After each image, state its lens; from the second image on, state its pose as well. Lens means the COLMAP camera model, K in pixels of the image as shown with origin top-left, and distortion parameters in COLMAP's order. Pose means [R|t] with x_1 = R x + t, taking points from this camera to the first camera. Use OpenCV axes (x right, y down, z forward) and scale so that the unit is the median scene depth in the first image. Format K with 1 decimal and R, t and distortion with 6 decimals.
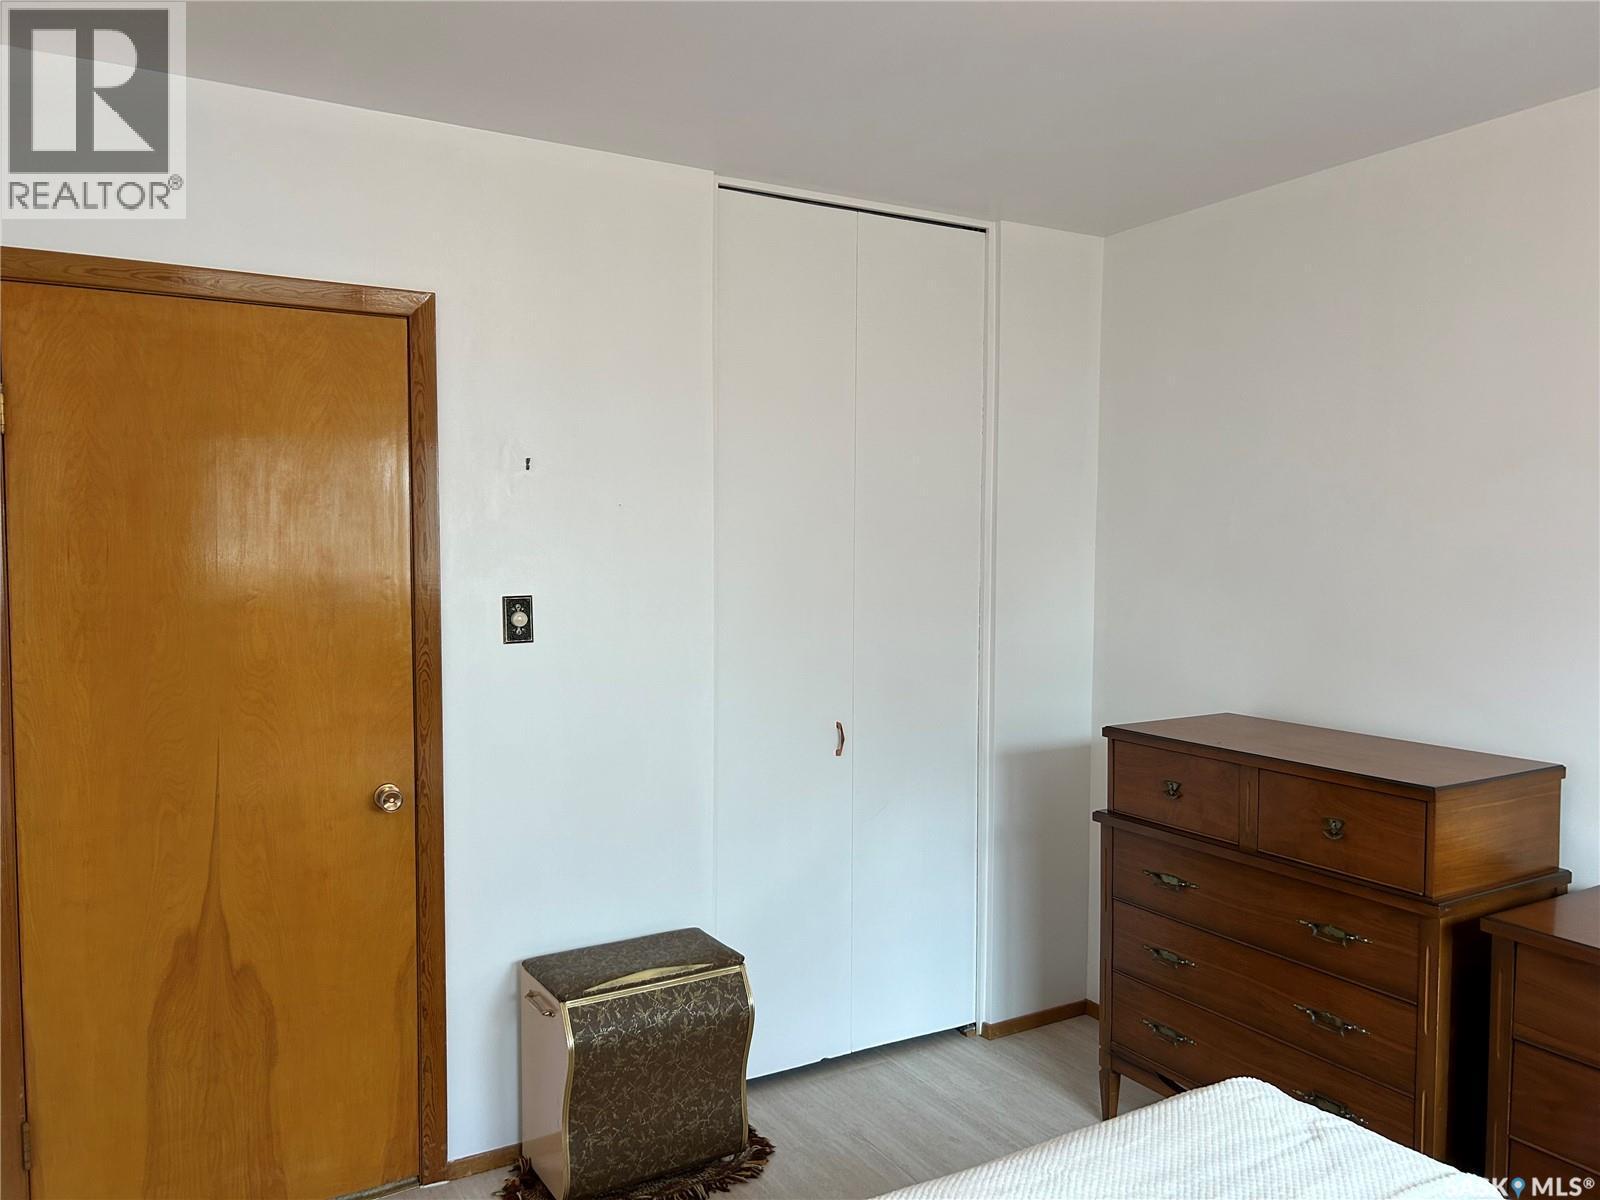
lens RADIAL K [[1202.9, 0, 801.1], [0, 1202.9, 596.9], [0, 0, 1]] dist [0.014967, -0.000608]
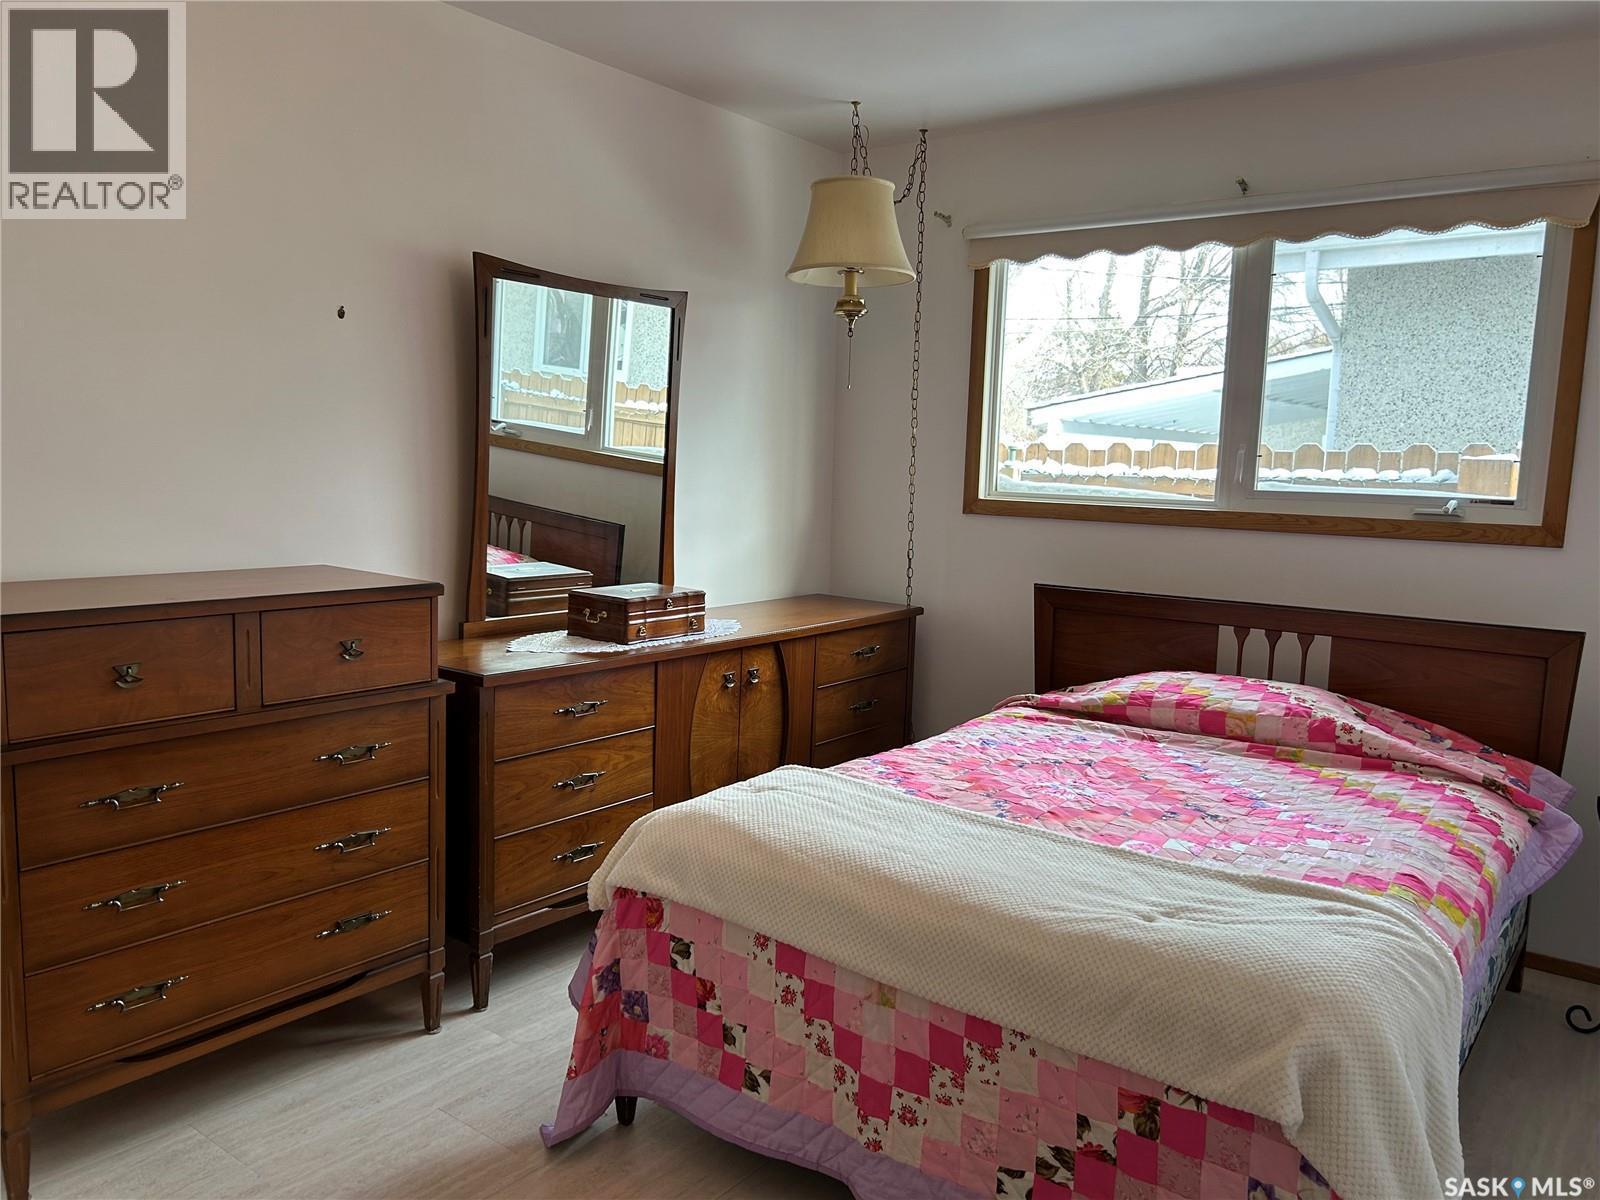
lens RADIAL K [[1202.9, 0, 800.2], [0, 1202.9, 596.0], [0, 0, 1]] dist [0.014967, -0.000608]
pose [[-0.371728, -0.122015, 0.920288, -0.573121], [0.021168, 0.989953, 0.139802, 0.021011], [-0.928100, 0.071449, -0.365411, 0.993019]]
